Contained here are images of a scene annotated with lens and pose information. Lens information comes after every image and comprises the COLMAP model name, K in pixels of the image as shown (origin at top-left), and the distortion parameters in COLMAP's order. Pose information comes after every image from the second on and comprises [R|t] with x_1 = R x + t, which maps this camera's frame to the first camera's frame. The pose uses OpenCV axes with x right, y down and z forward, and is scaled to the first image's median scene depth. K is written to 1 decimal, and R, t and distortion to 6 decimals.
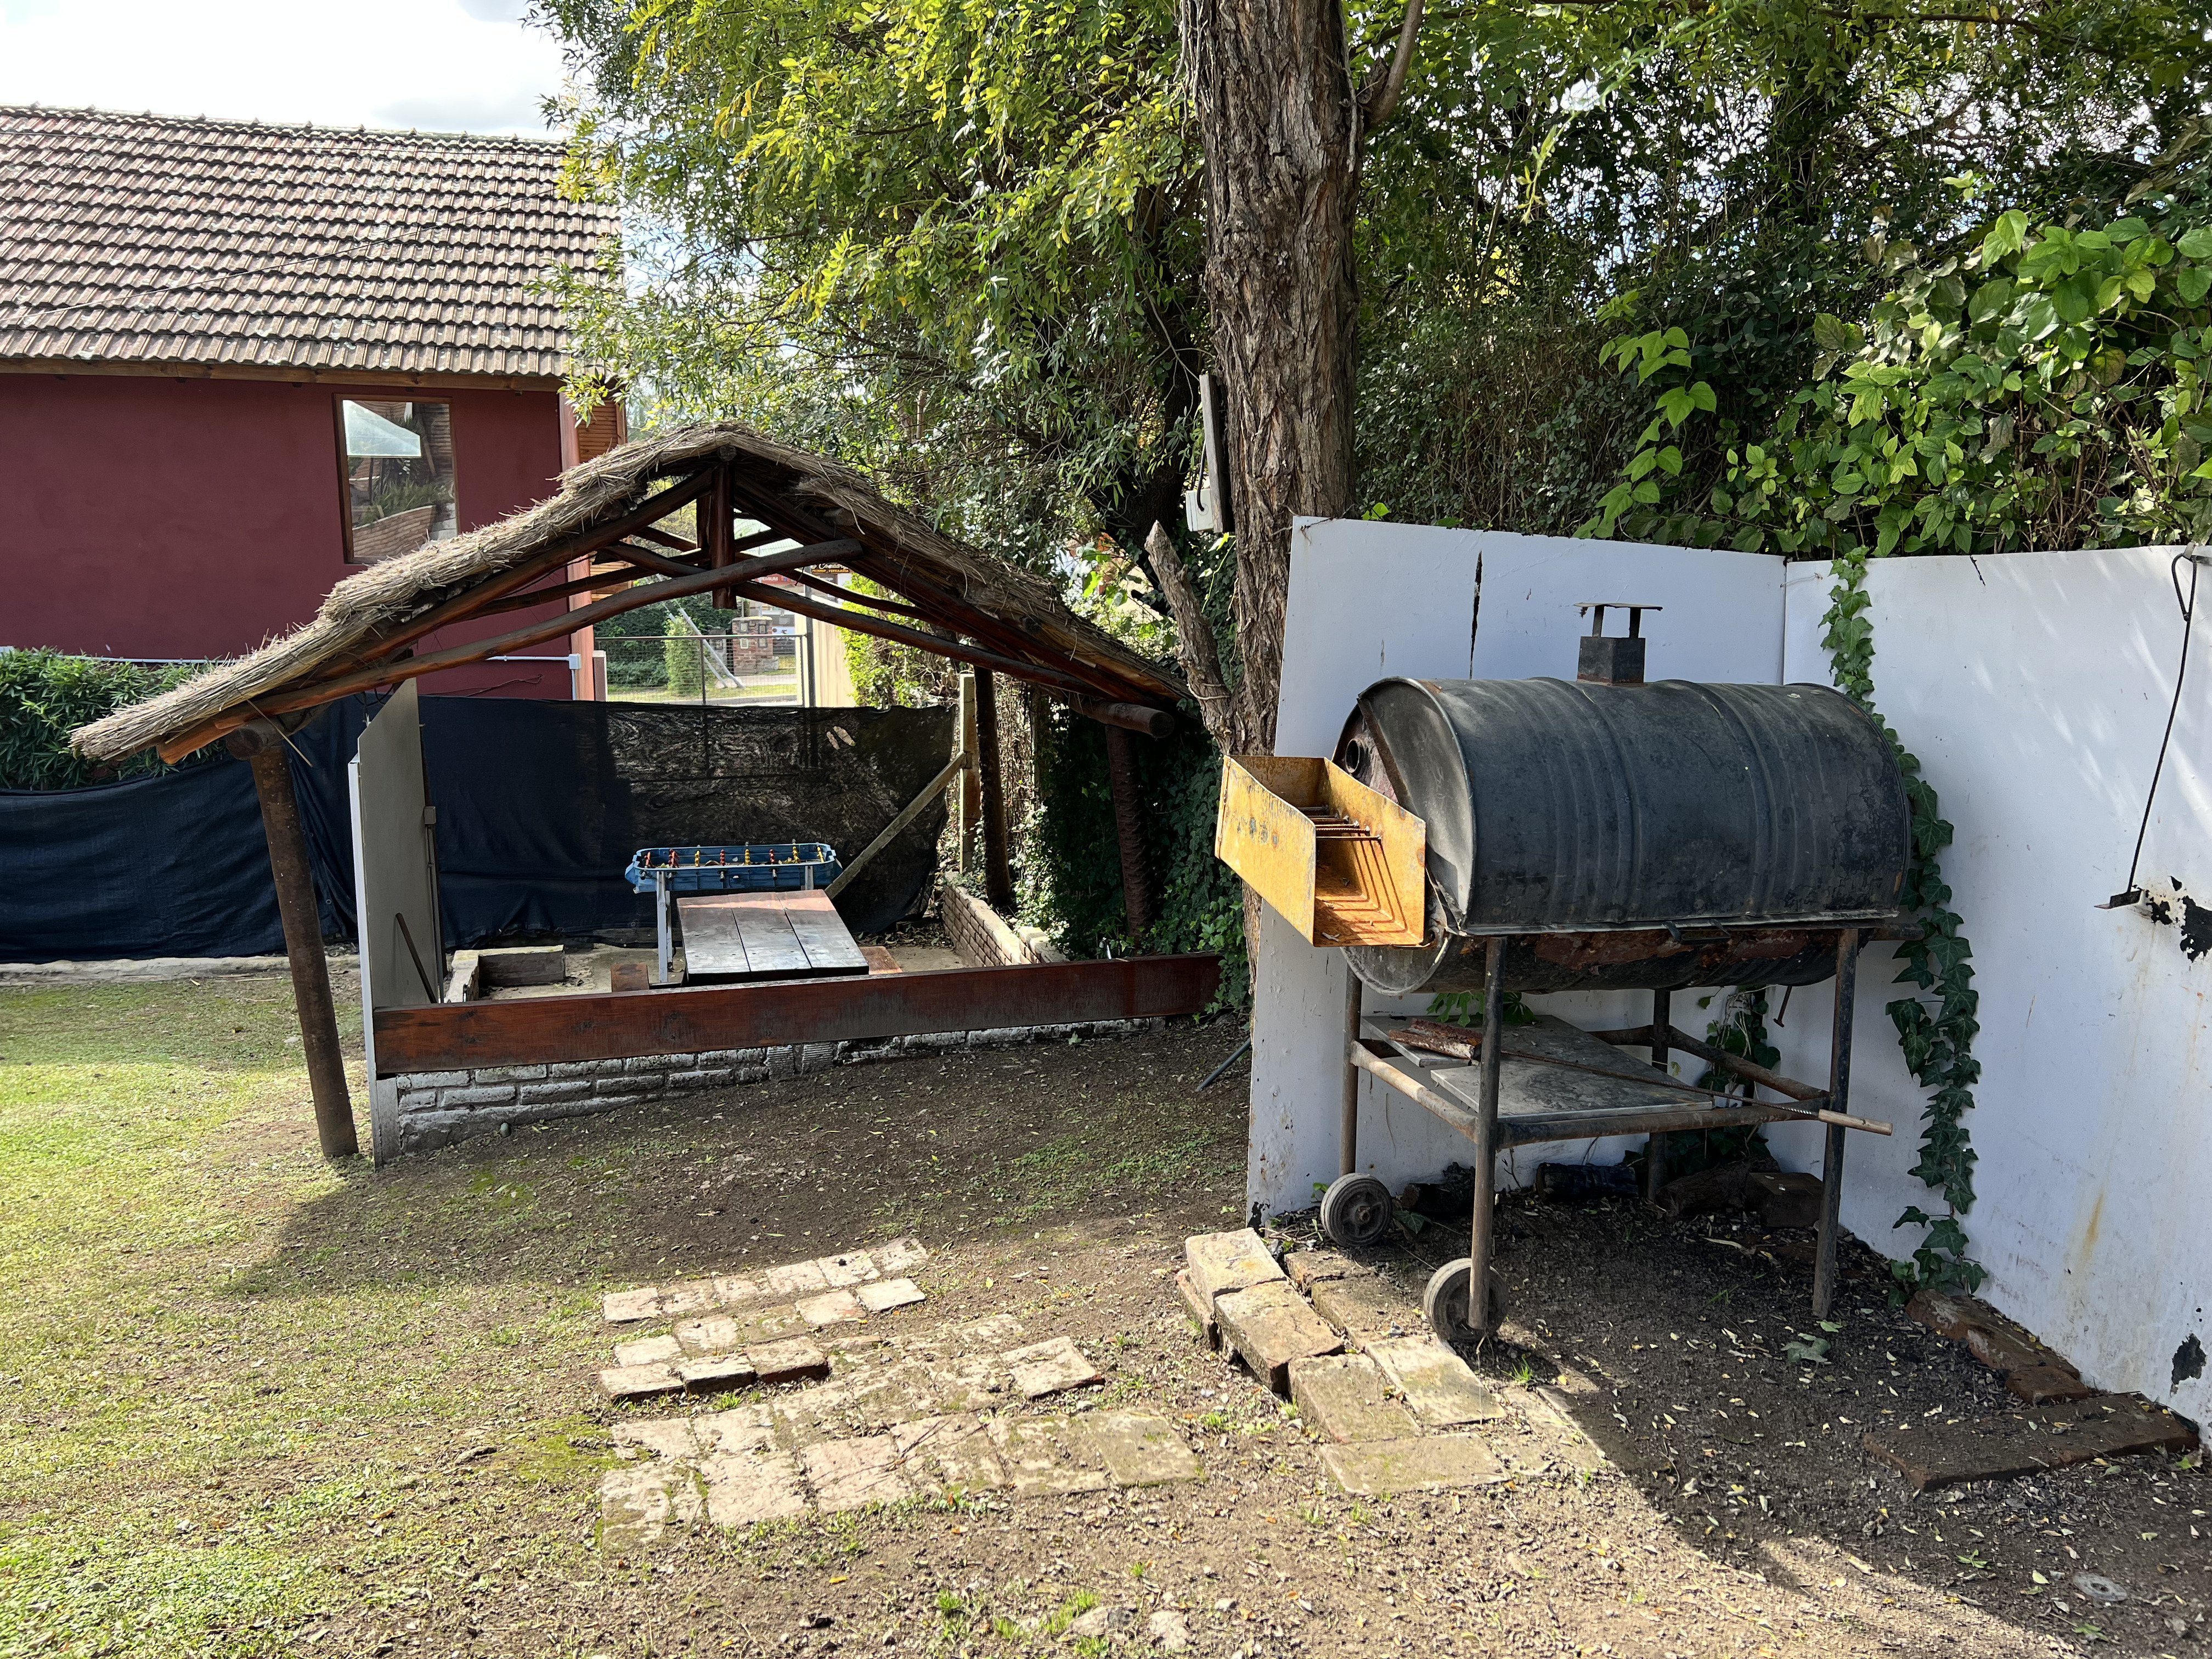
lens RADIAL K [[1651.8, 0, 1105.7], [0, 1651.8, 824.4], [0, 0, 1]] dist [-0.007069, -0.007933]
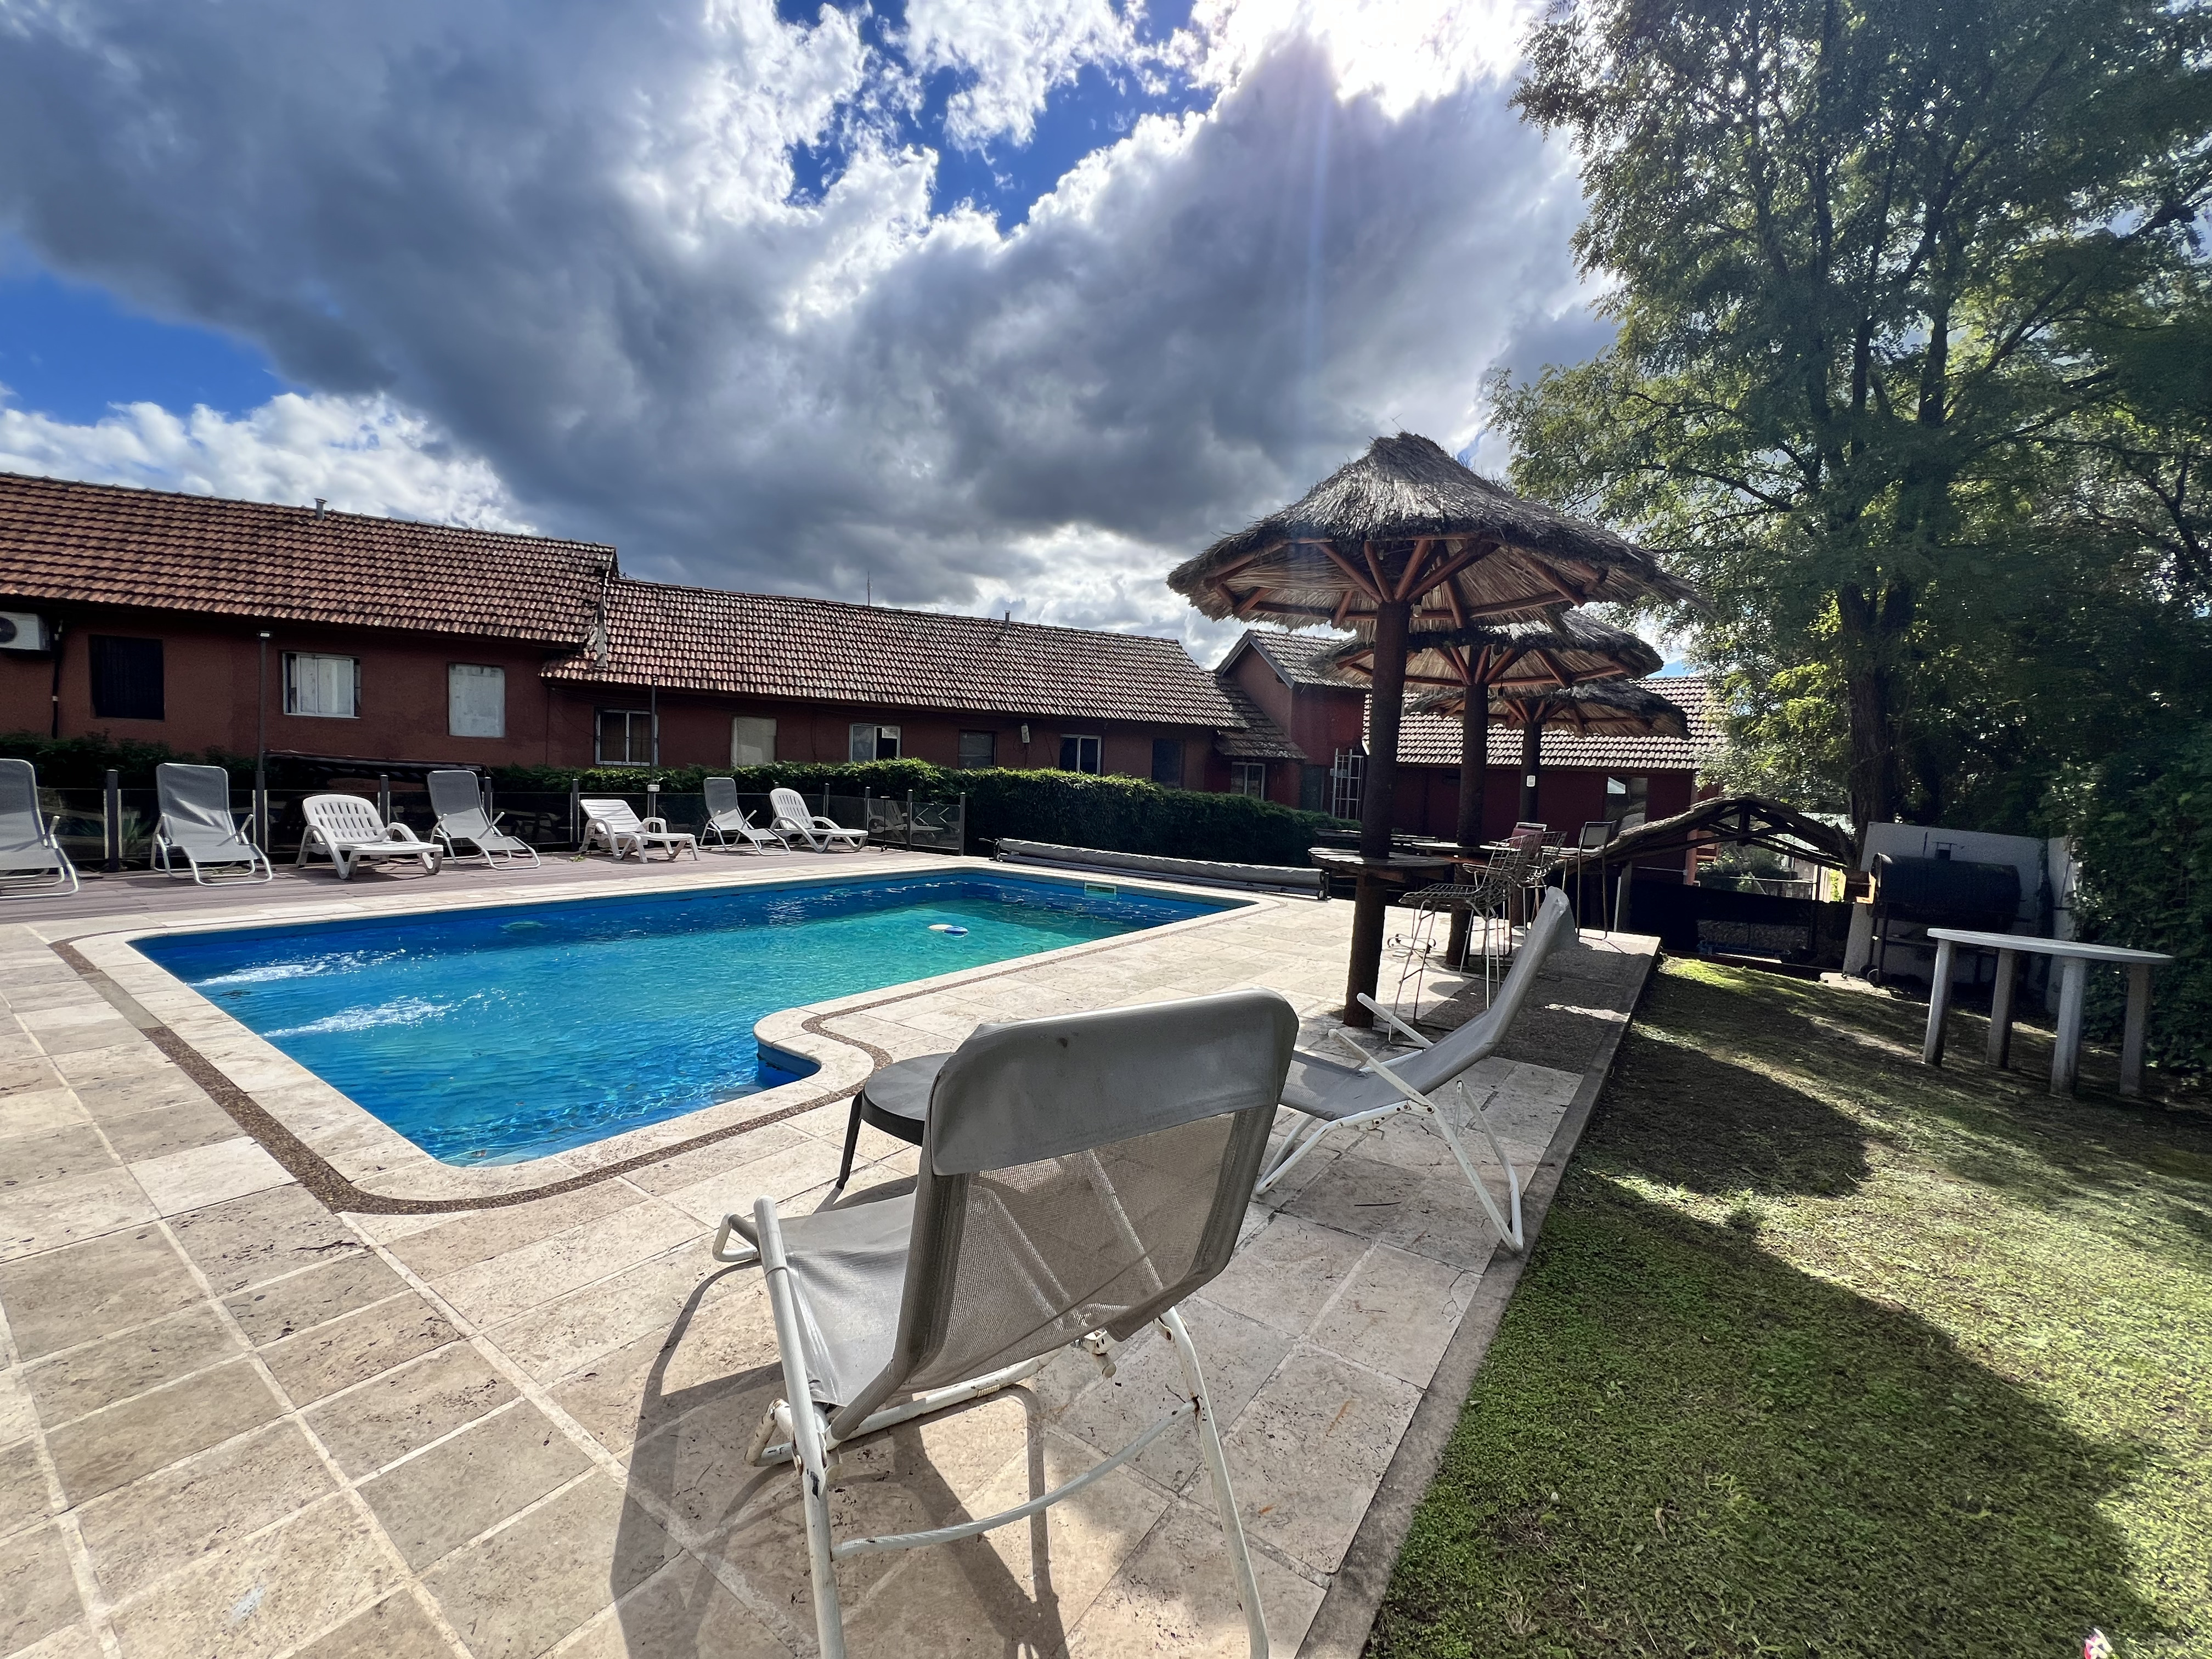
lens RADIAL K [[886.4, 0, 1103.3], [0, 886.4, 831.7], [0, 0, 1]] dist [-0.004685, 0.001032]
pose [[0.625345, 0.059635, -0.778066, 0.301014], [-0.189513, 0.978831, -0.077292, 0.190796], [0.756987, 0.195788, 0.623409, -0.939572]]
